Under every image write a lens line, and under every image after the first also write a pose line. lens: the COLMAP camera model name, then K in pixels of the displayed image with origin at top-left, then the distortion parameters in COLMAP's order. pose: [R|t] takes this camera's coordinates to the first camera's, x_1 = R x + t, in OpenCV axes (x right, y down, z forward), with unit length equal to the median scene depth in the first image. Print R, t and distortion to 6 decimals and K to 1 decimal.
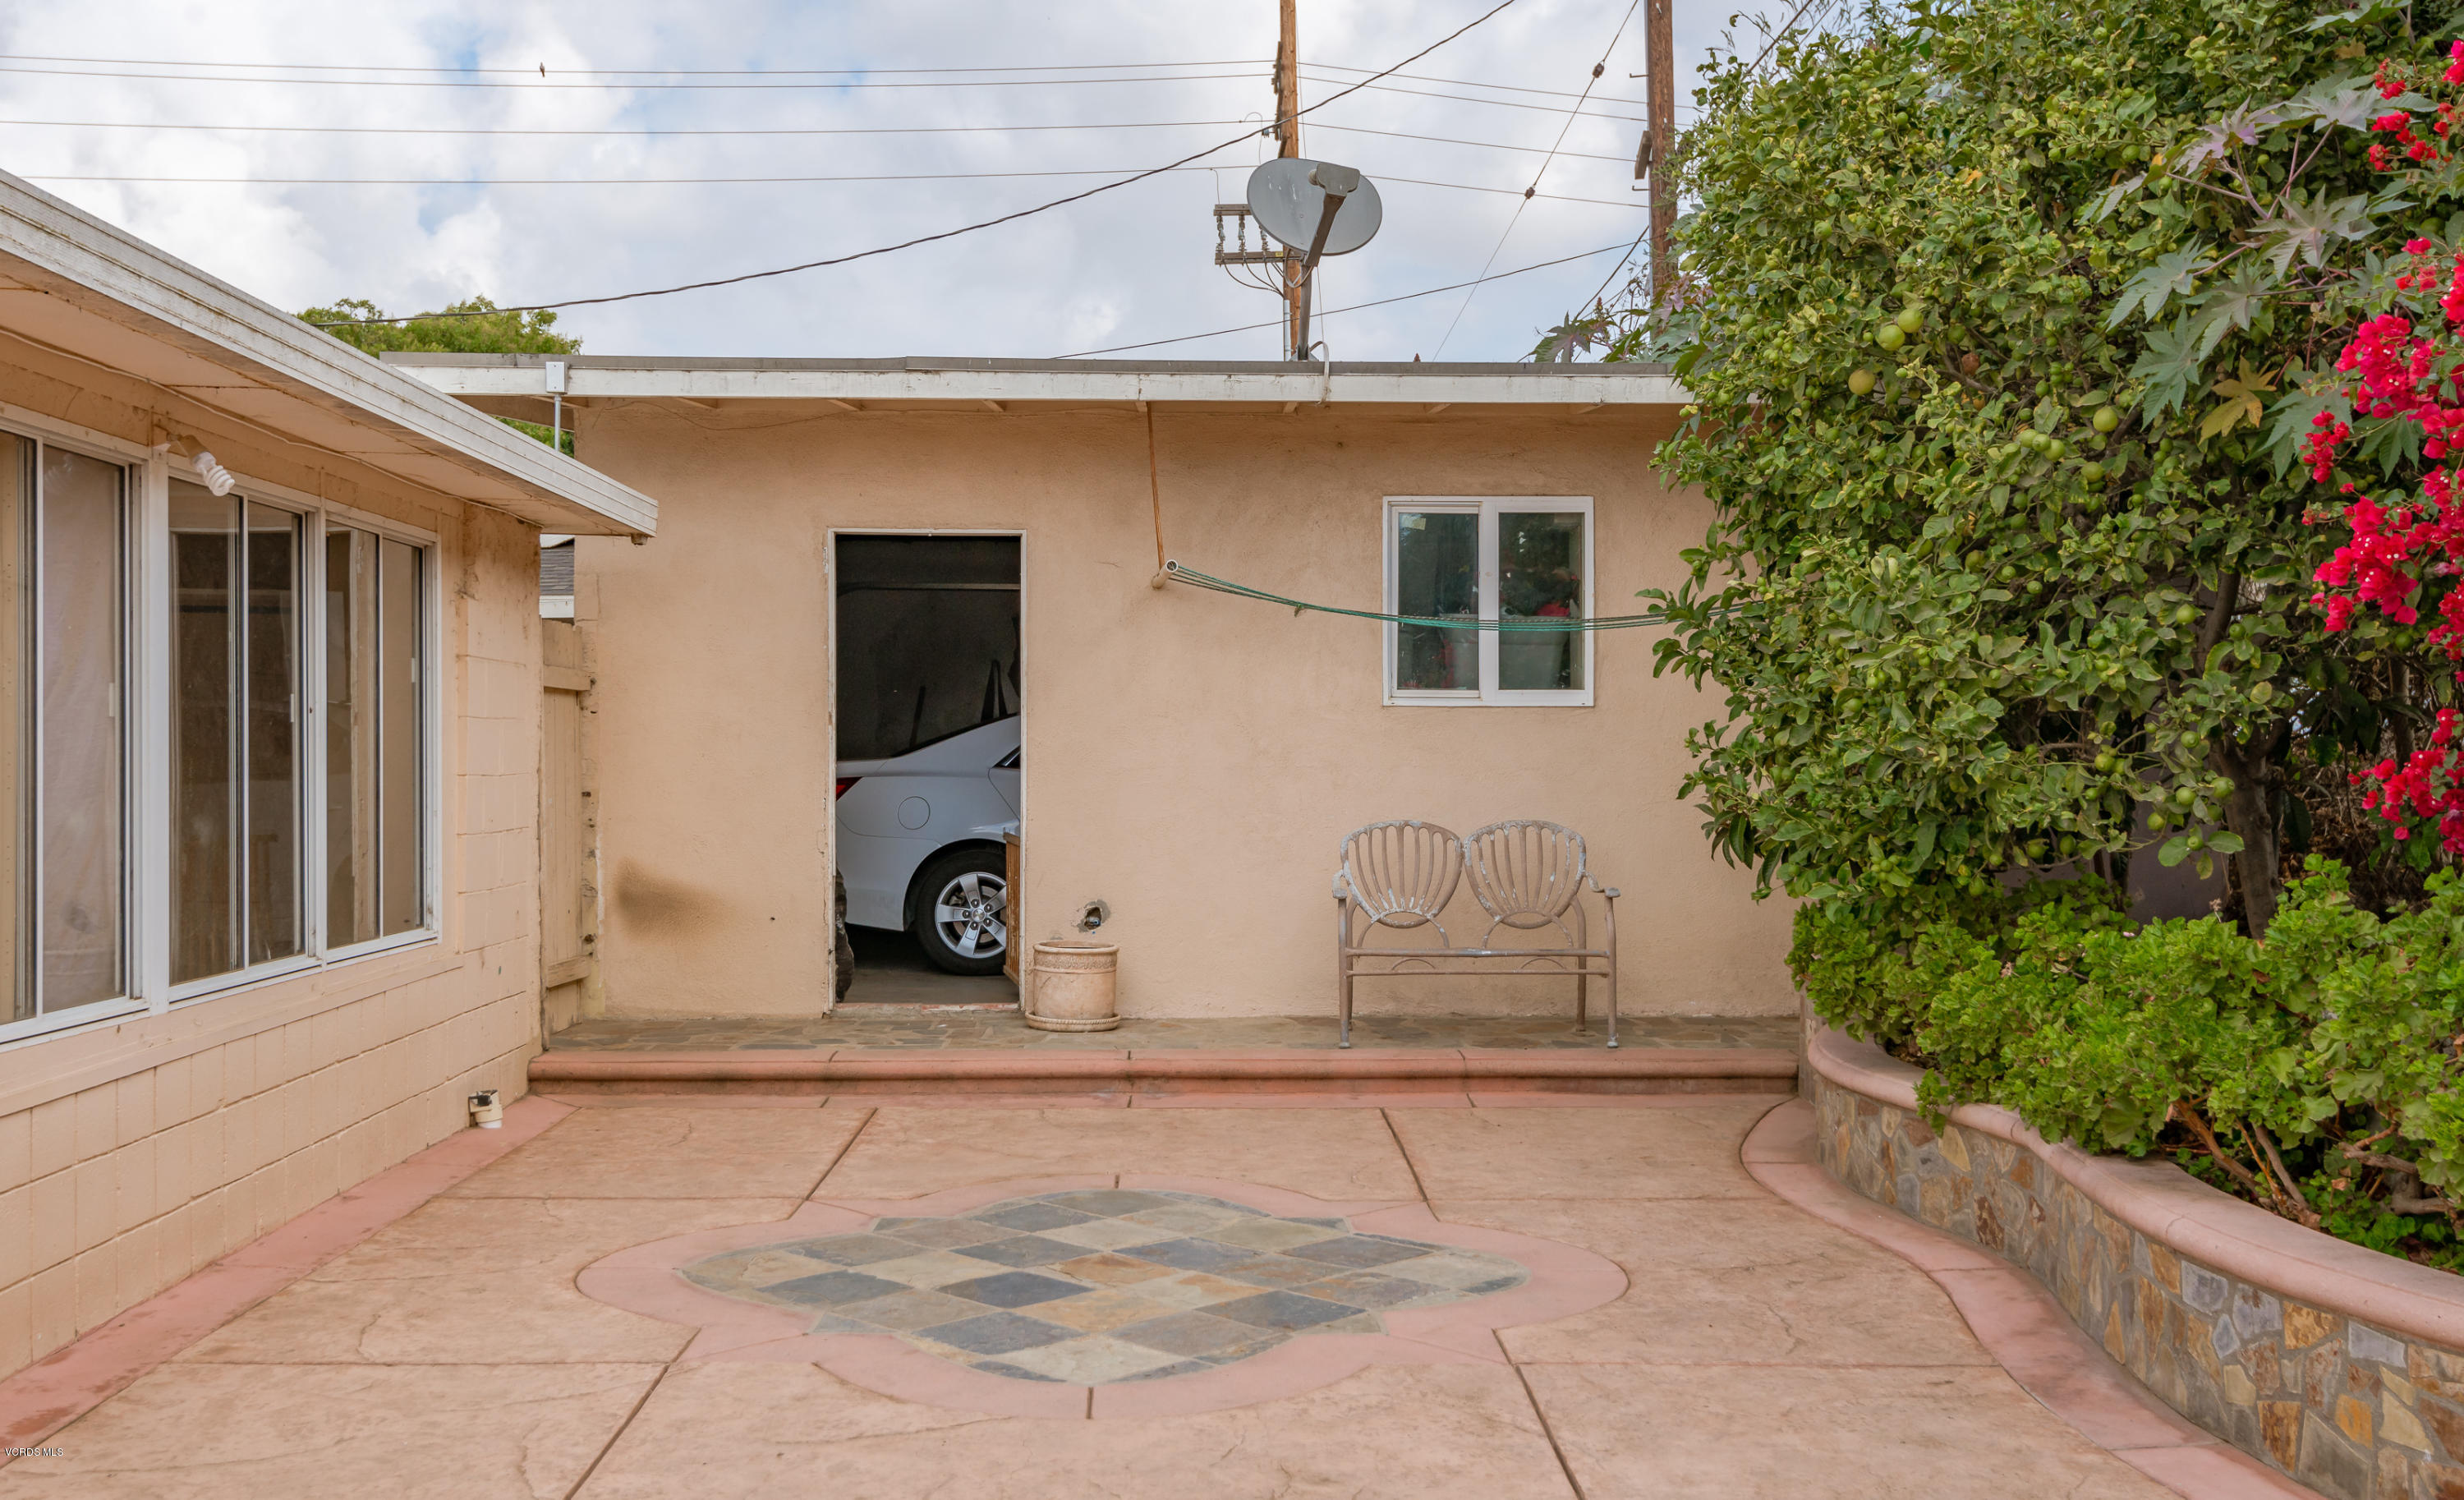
lens RADIAL K [[2372.4, 0, 1232.0], [0, 2372.4, 750.0], [0, 0, 1]] dist [-0.004717, -0.009168]
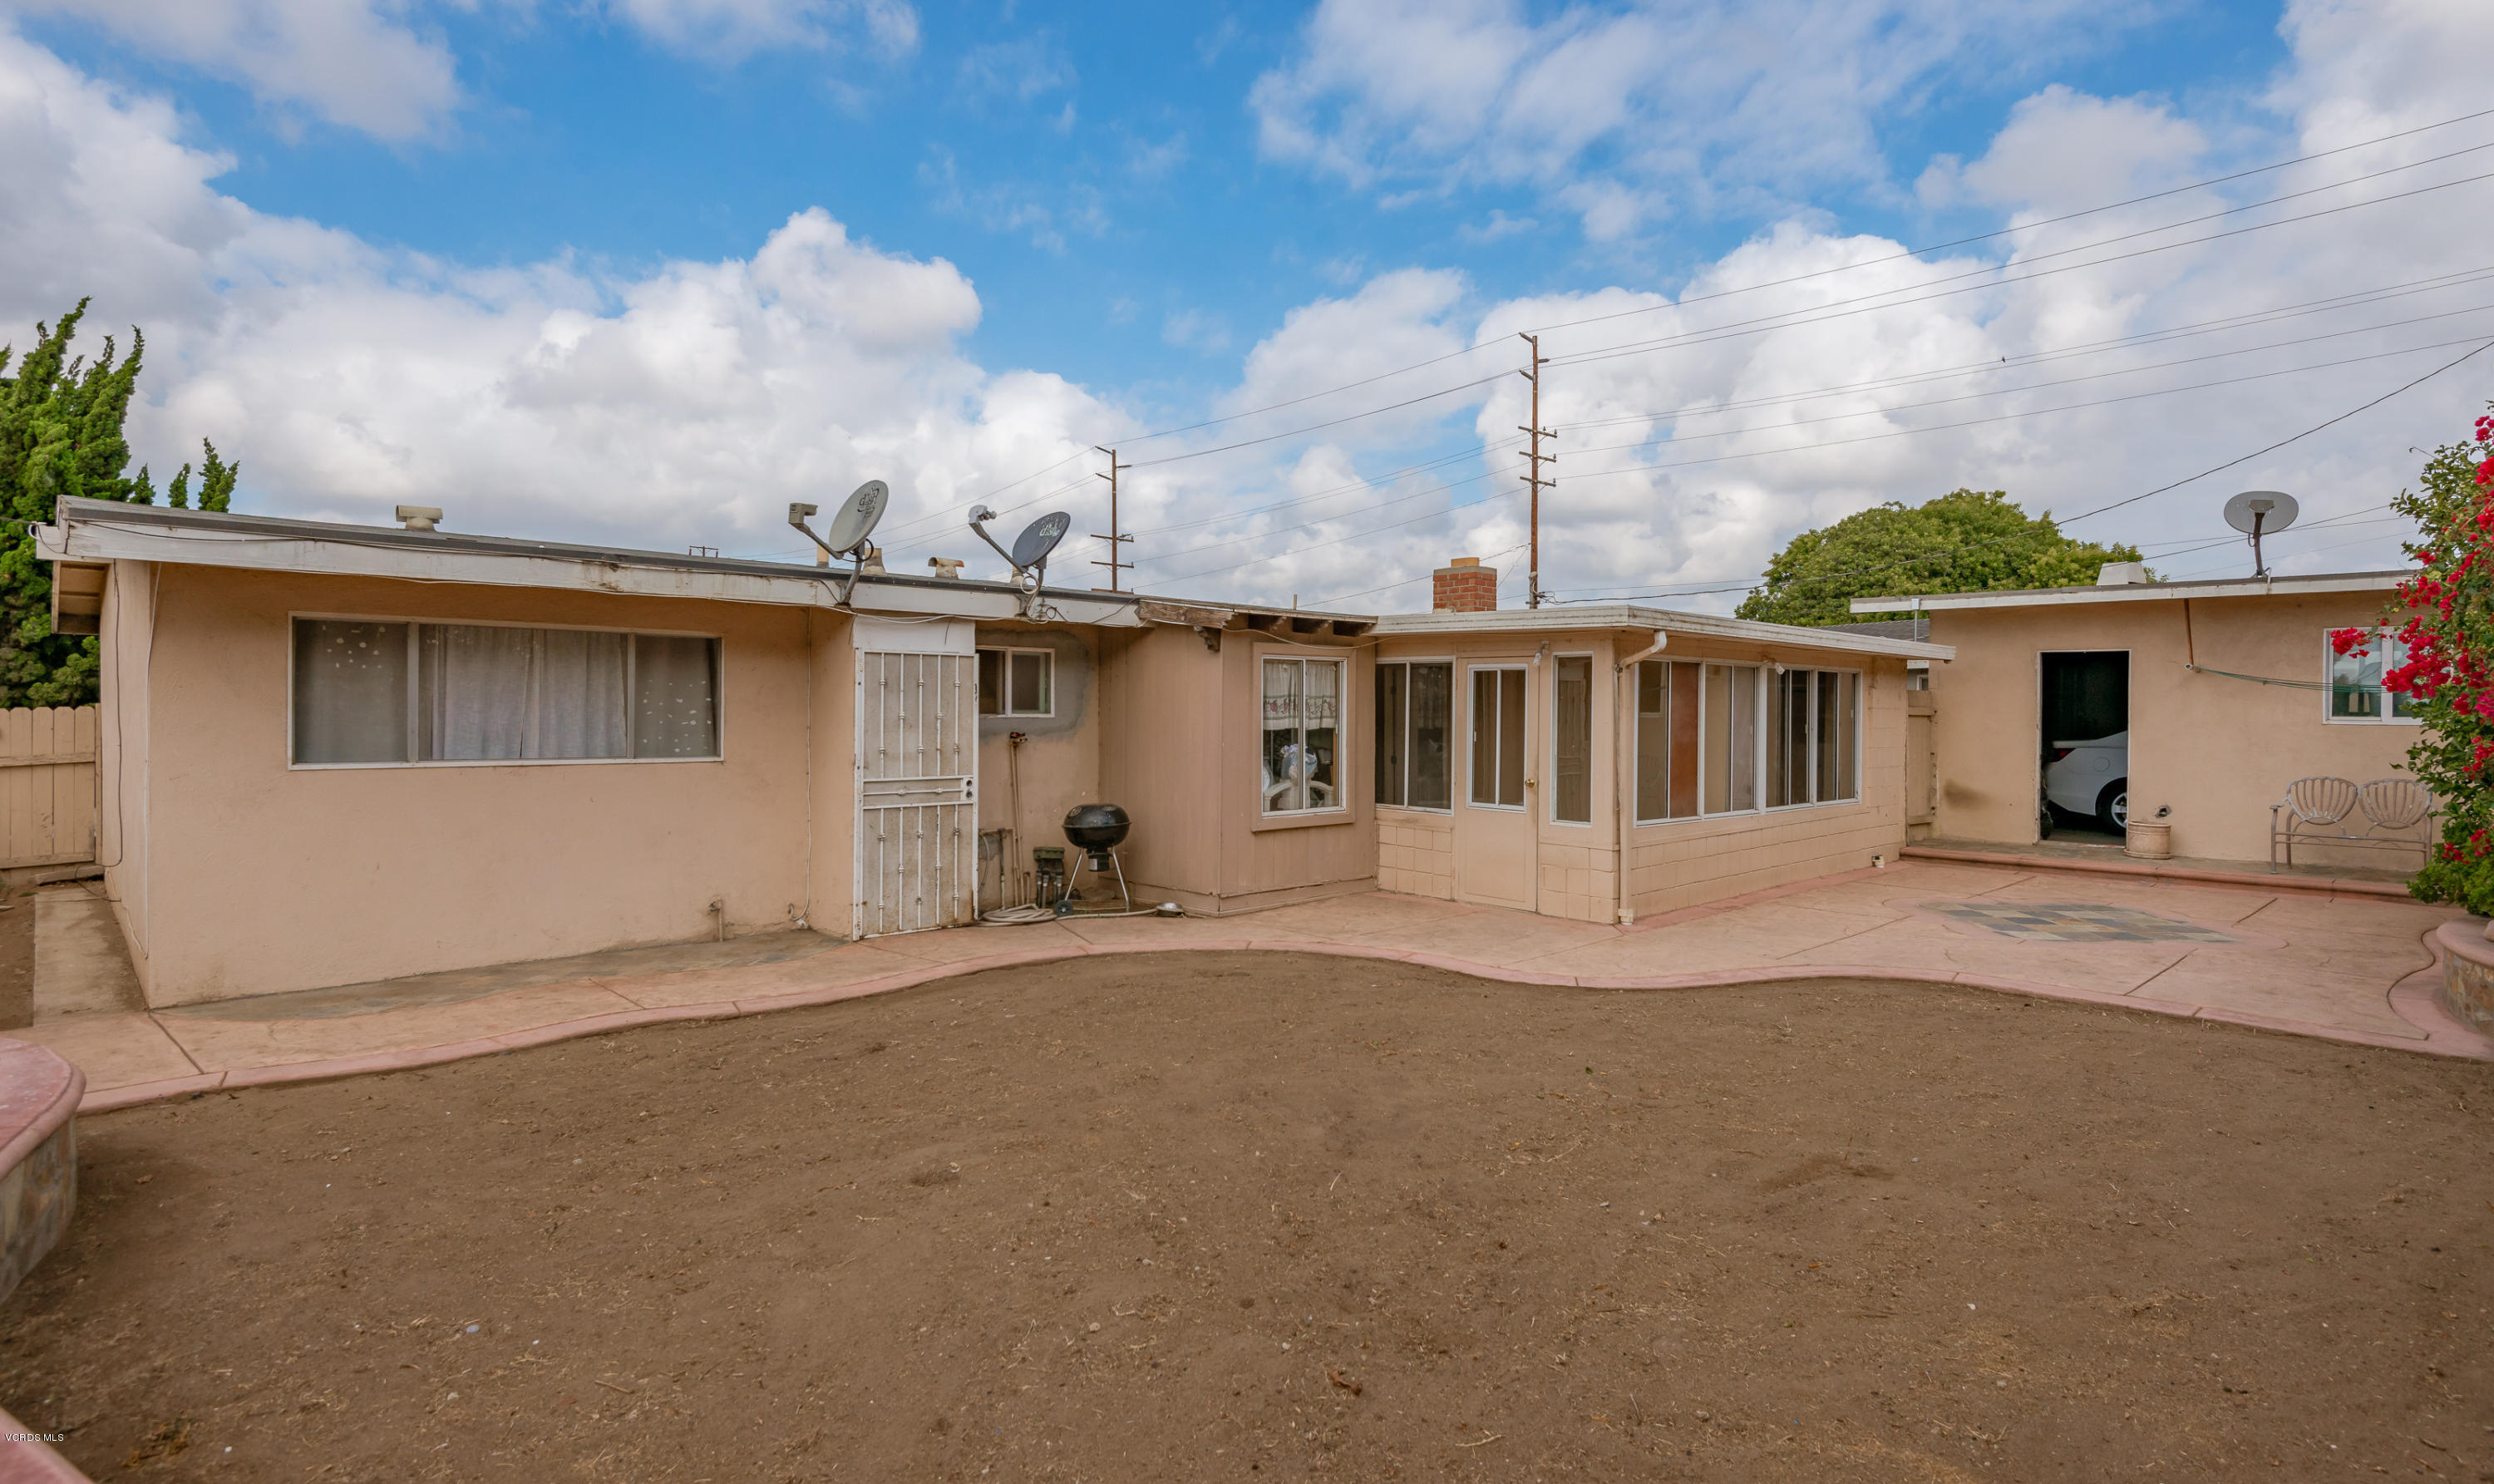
lens RADIAL K [[1252.7, 0, 1247.0], [0, 1252.7, 742.0], [0, 0, 1]] dist [-0.003918, -0.000768]
pose [[0.663966, 0.022266, -0.747431, 0.284376], [-0.004546, 0.999658, 0.025742, -0.029024], [0.747749, -0.013694, 0.663841, -0.542625]]
